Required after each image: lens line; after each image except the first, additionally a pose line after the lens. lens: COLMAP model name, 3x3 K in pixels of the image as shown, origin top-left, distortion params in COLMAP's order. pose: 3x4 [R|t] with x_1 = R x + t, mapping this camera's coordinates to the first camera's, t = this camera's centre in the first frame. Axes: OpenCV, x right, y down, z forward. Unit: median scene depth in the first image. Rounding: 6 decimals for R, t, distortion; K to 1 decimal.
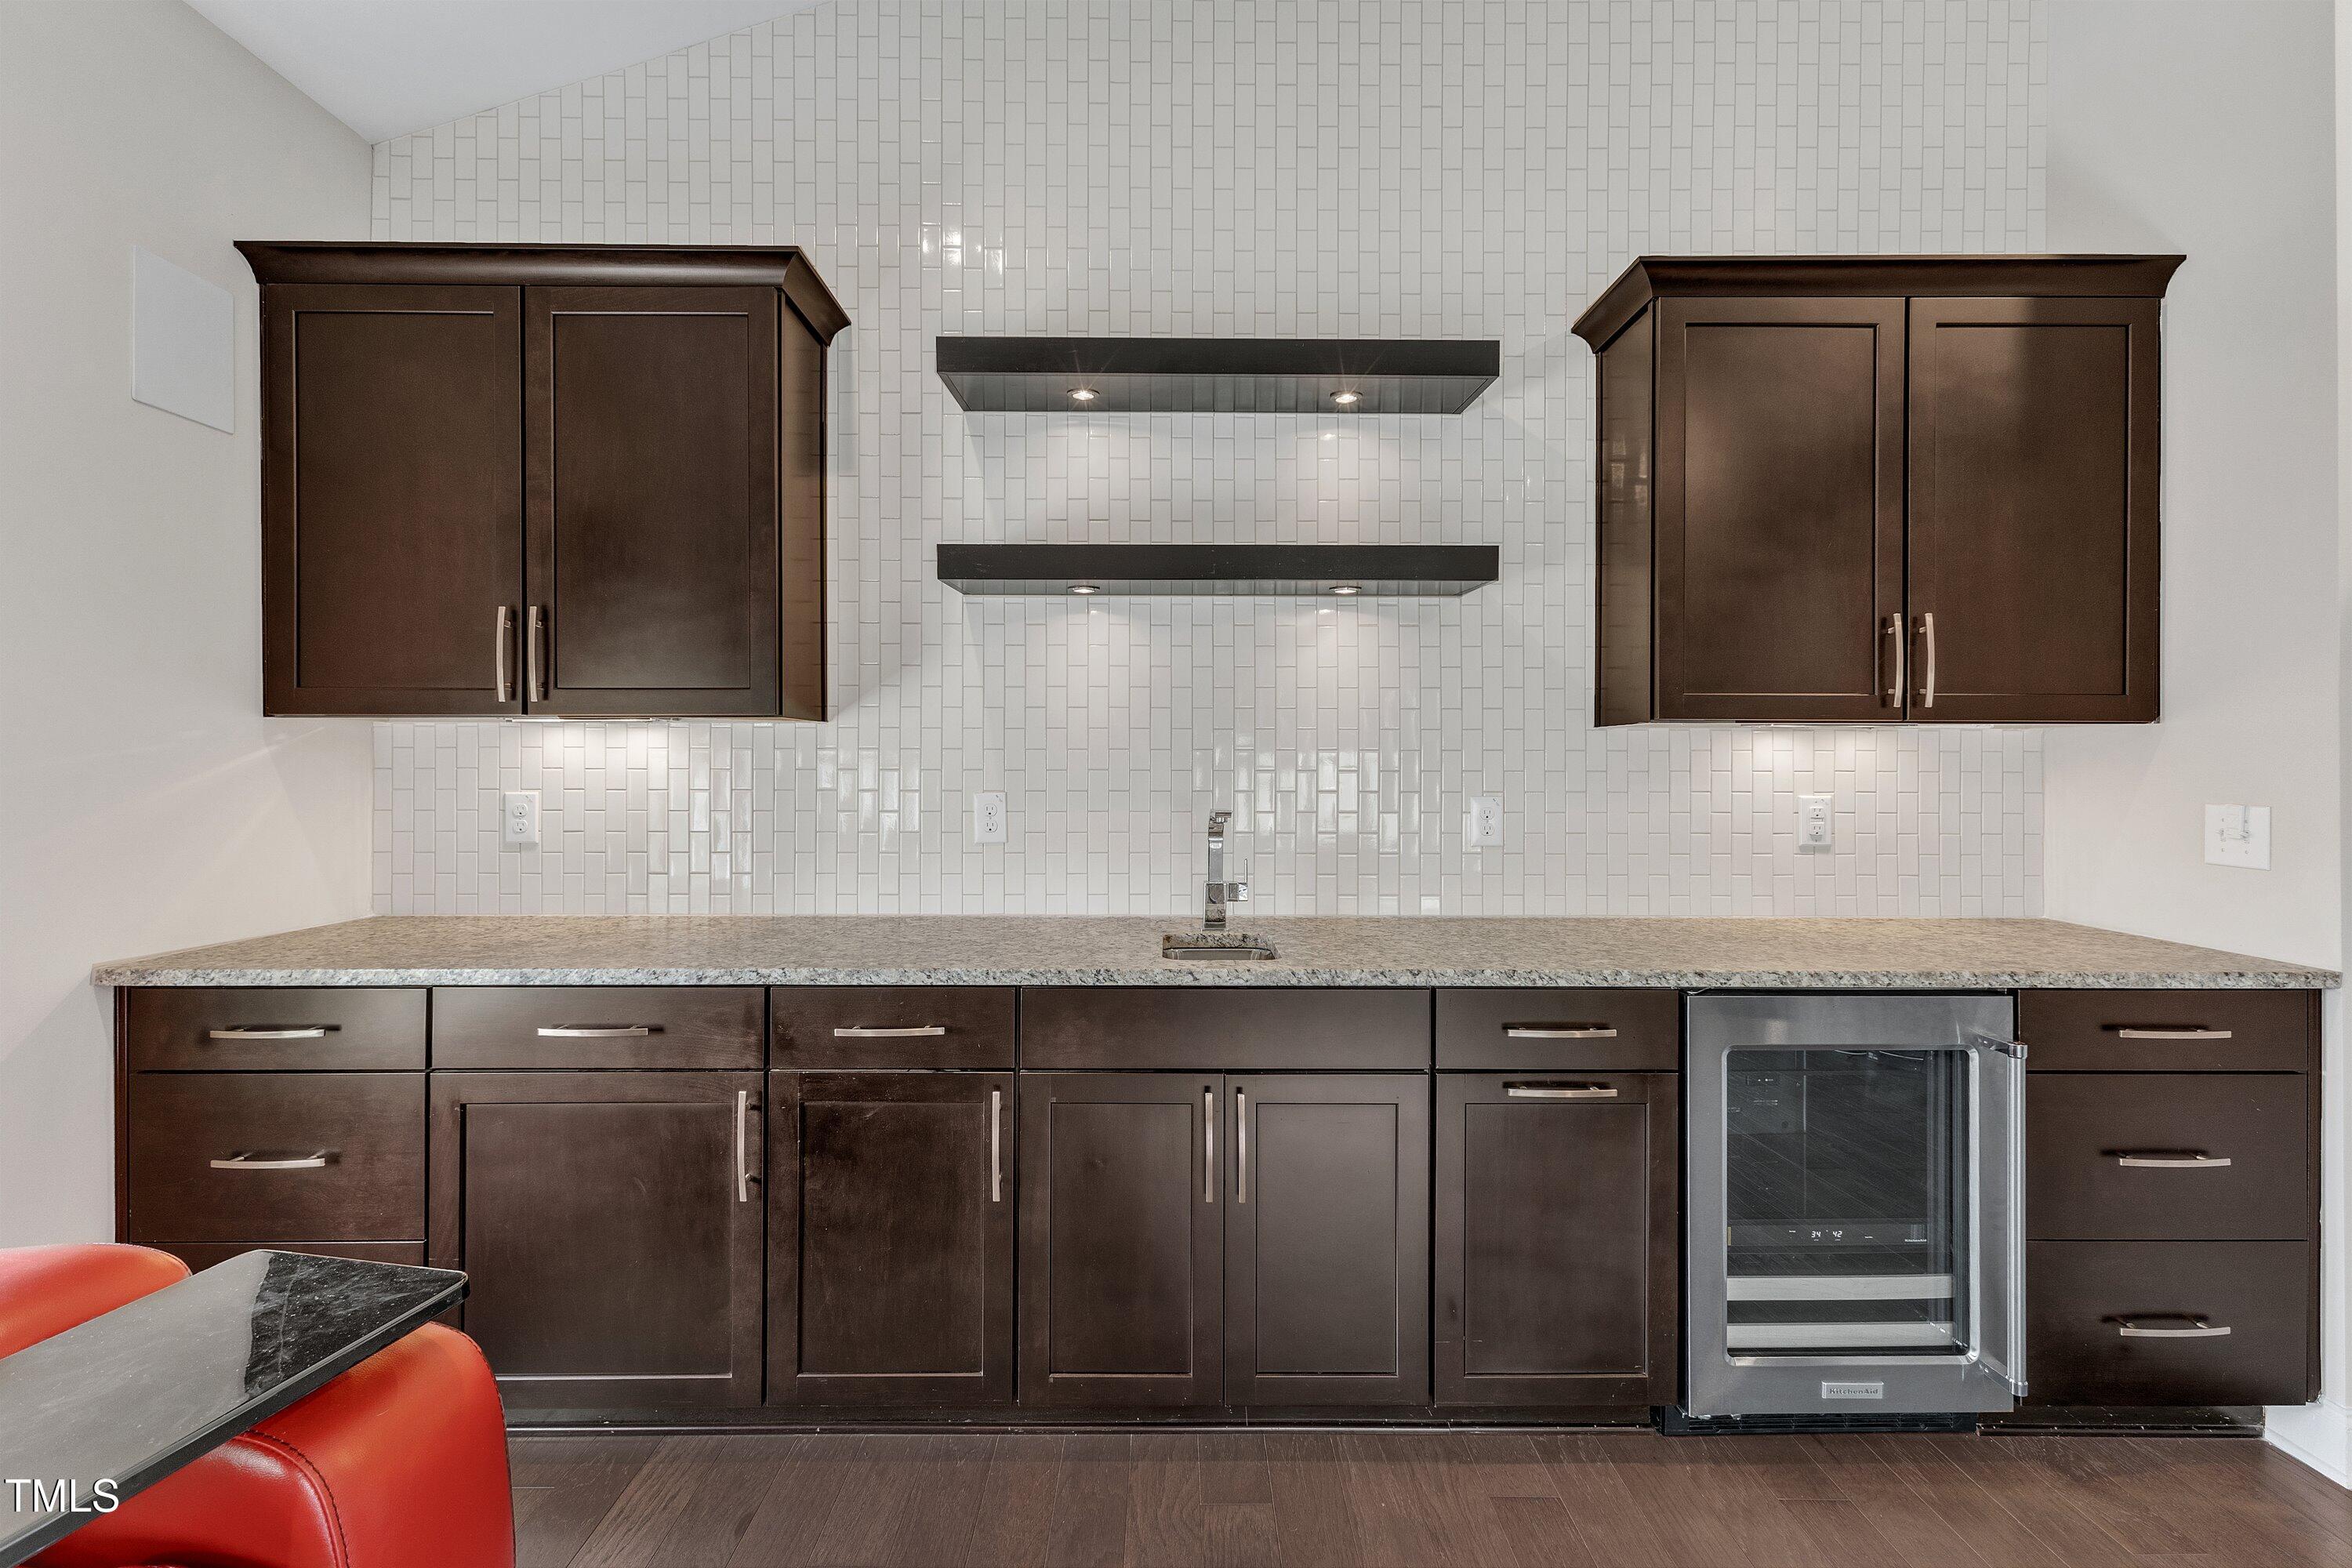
lens RADIAL K [[1044.7, 0, 1175.0], [0, 1044.7, 770.3], [0, 0, 1]] dist [0.013047, -0.000372]
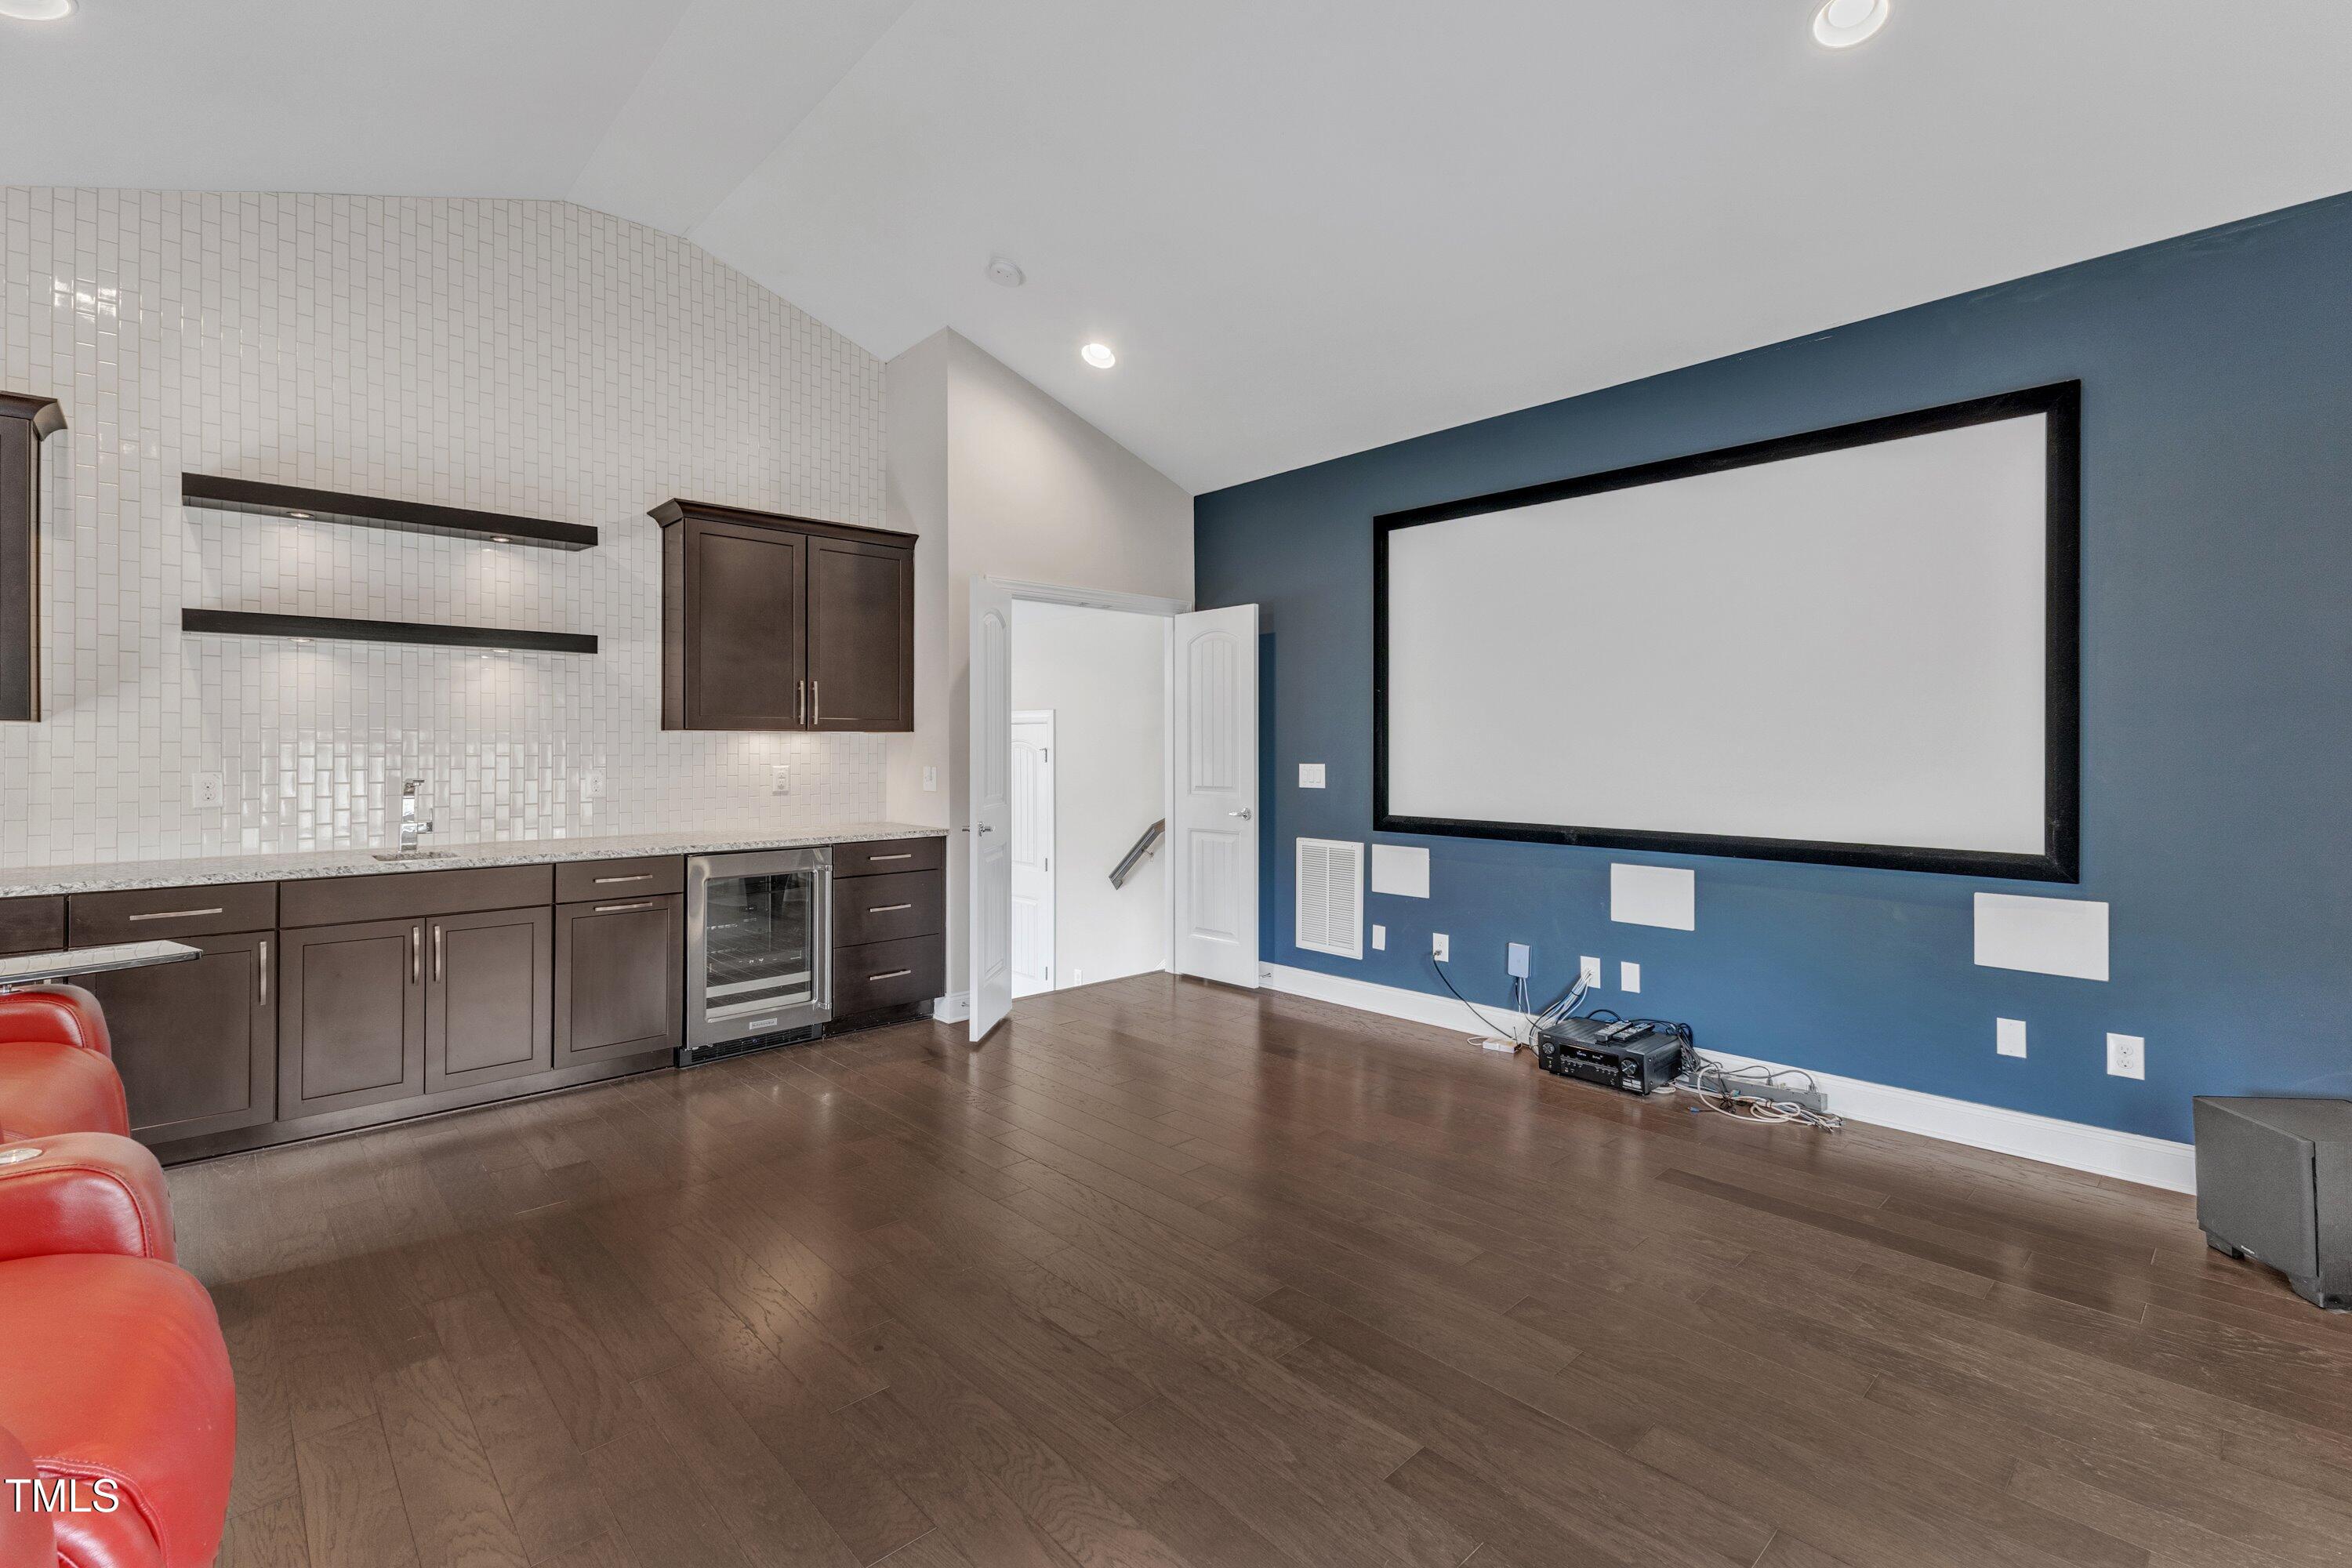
lens RADIAL K [[1044.7, 0, 1180.5], [0, 1044.7, 740.6], [0, 0, 1]] dist [0.013047, -0.000372]
pose [[0.736423, 0.002168, 0.676518, -0.196671], [0.006565, 0.999925, -0.010350, 0.001177], [-0.676489, 0.012063, 0.736354, -1.105634]]
